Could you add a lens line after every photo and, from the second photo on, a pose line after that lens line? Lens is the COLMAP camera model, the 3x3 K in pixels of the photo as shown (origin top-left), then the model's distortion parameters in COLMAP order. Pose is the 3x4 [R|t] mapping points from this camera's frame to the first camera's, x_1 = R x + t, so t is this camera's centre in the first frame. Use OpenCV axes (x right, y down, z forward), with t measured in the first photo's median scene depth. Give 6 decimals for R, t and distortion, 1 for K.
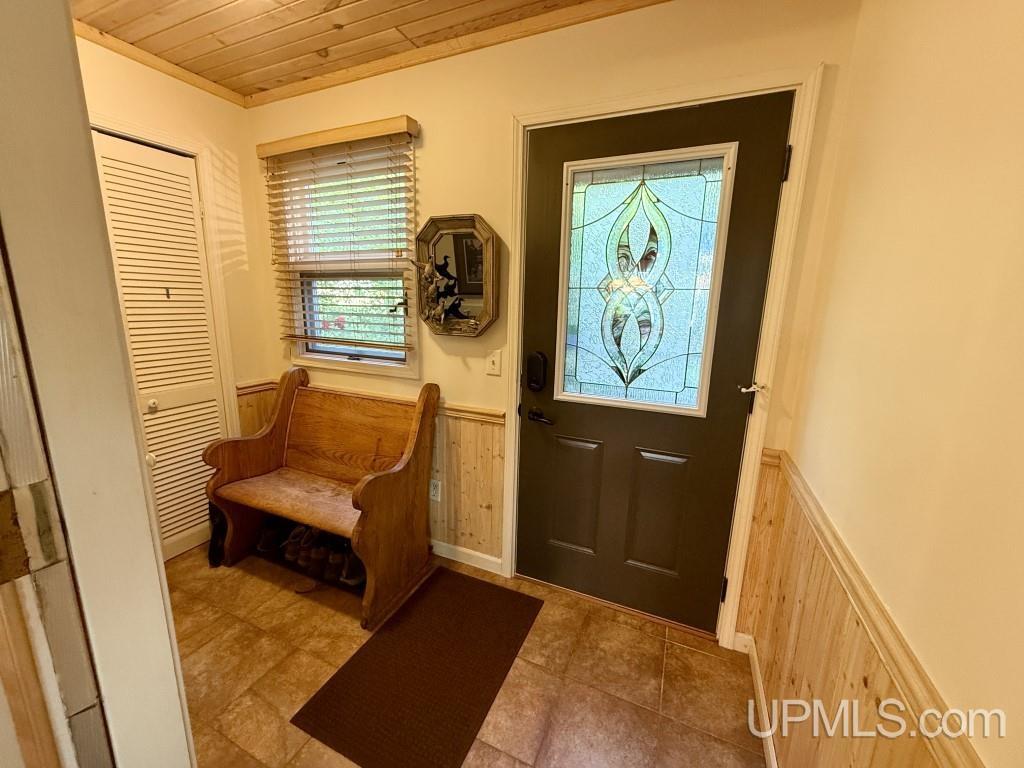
lens RADIAL K [[408.2, 0, 507.0], [0, 408.2, 385.8], [0, 0, 1]] dist [-0.000534, -0.000439]
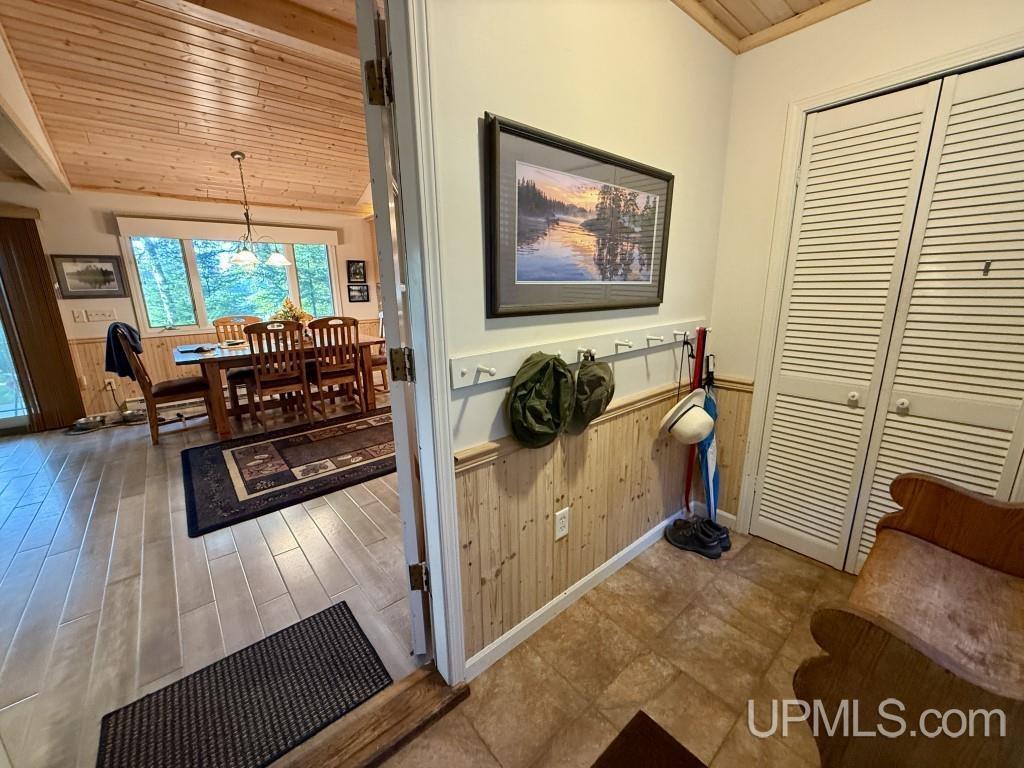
lens RADIAL K [[408.2, 0, 508.7], [0, 408.2, 383.3], [0, 0, 1]] dist [-0.000534, -0.000439]
pose [[-0.439917, 0.196224, -0.876339, 0.216284], [-0.171133, 0.939636, 0.296305, -0.106857], [0.881582, 0.280320, -0.379781, 0.598358]]
